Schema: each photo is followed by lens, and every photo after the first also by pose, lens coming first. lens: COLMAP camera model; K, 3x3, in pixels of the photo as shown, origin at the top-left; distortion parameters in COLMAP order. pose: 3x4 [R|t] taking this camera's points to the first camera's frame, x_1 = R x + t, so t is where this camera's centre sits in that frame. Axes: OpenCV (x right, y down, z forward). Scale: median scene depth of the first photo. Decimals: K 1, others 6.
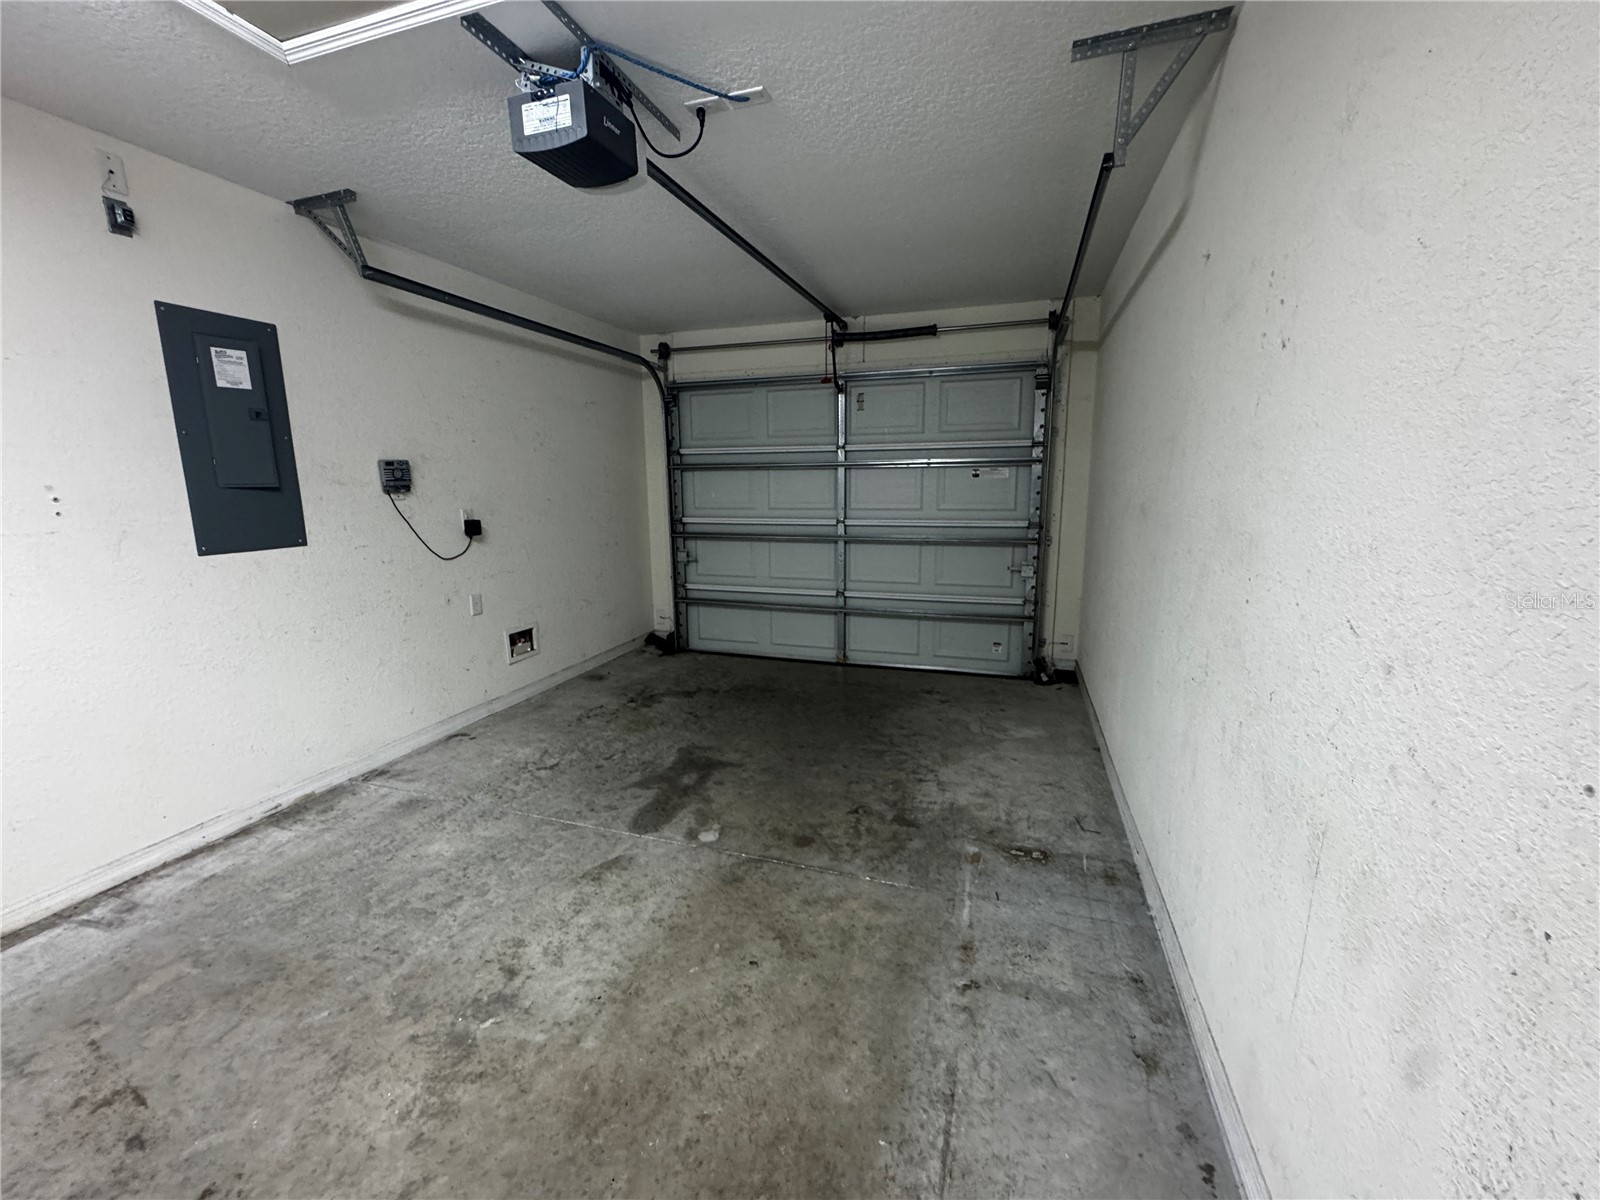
lens RADIAL K [[643.0, 0, 800.1], [0, 643.0, 595.4], [0, 0, 1]] dist [-0.002372, -0.000388]
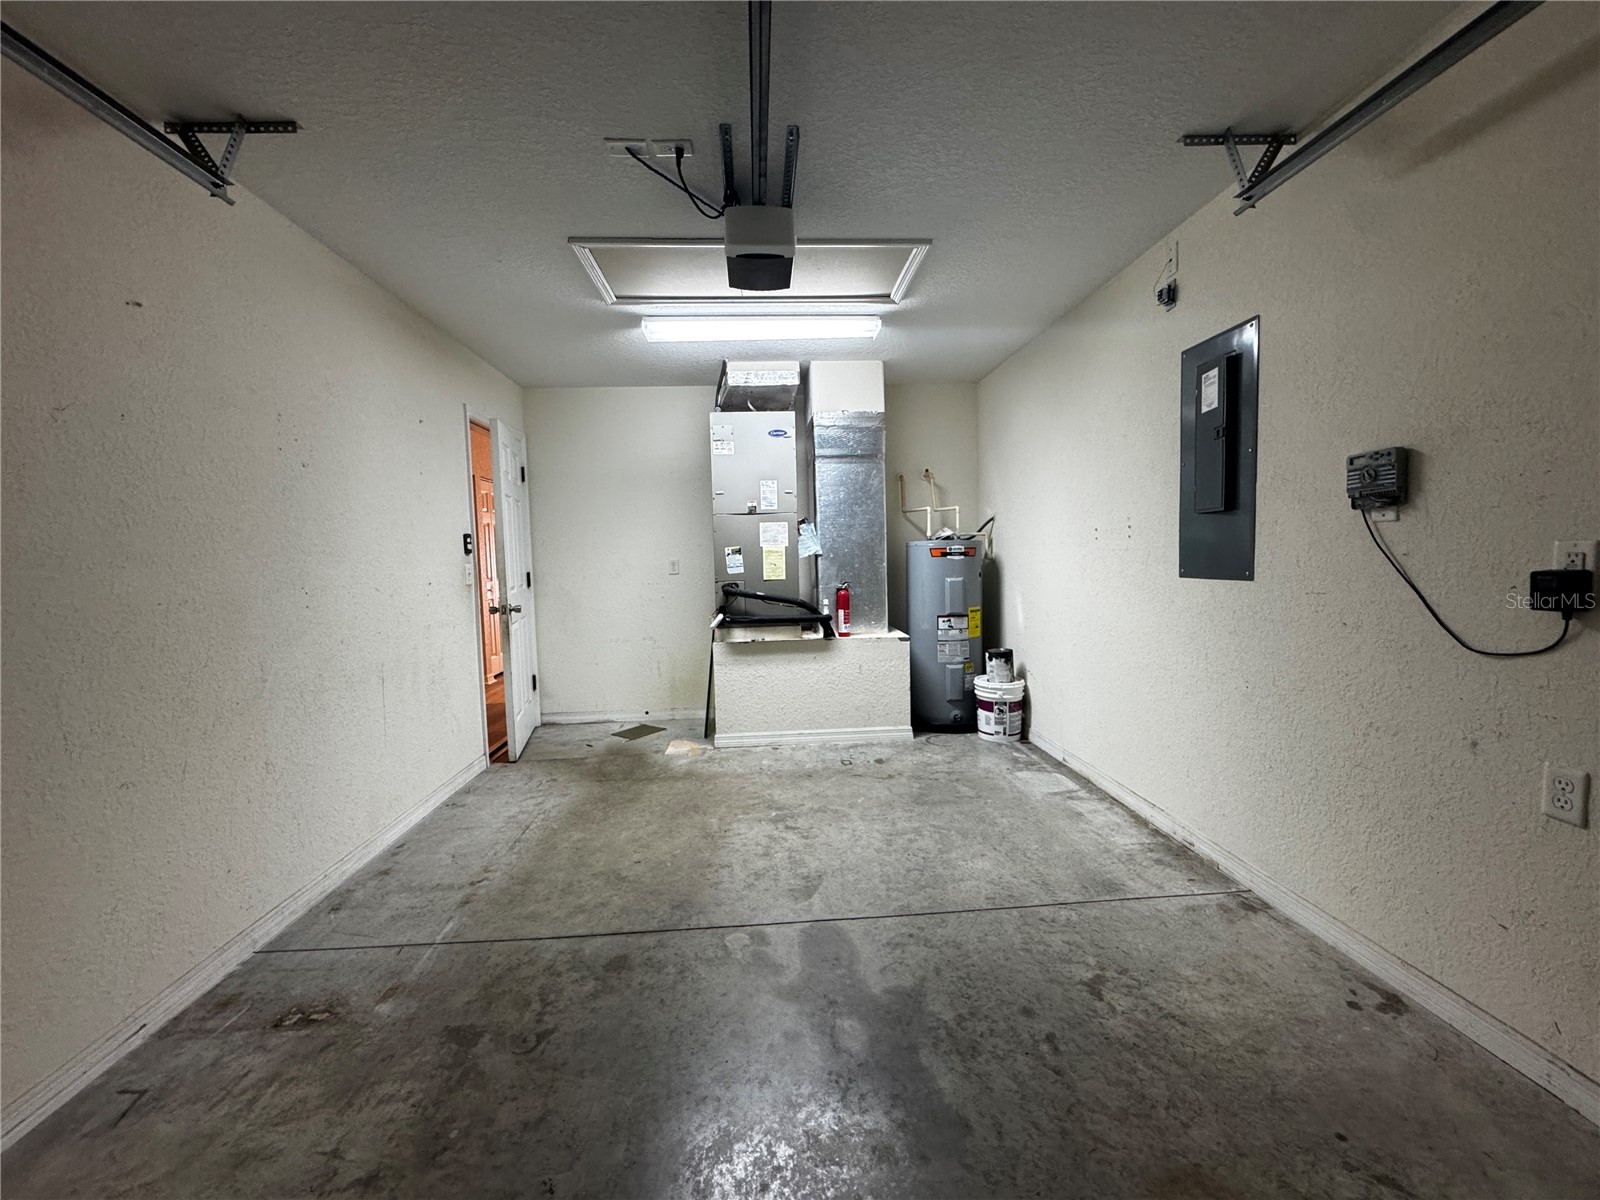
lens RADIAL K [[643.0, 0, 800.1], [0, 643.0, 595.4], [0, 0, 1]] dist [-0.002372, -0.000388]
pose [[-0.927605, 0.057374, -0.369129, 0.067440], [-0.030786, 0.973033, 0.228601, -0.267297], [0.372291, 0.223416, -0.900825, 1.794620]]
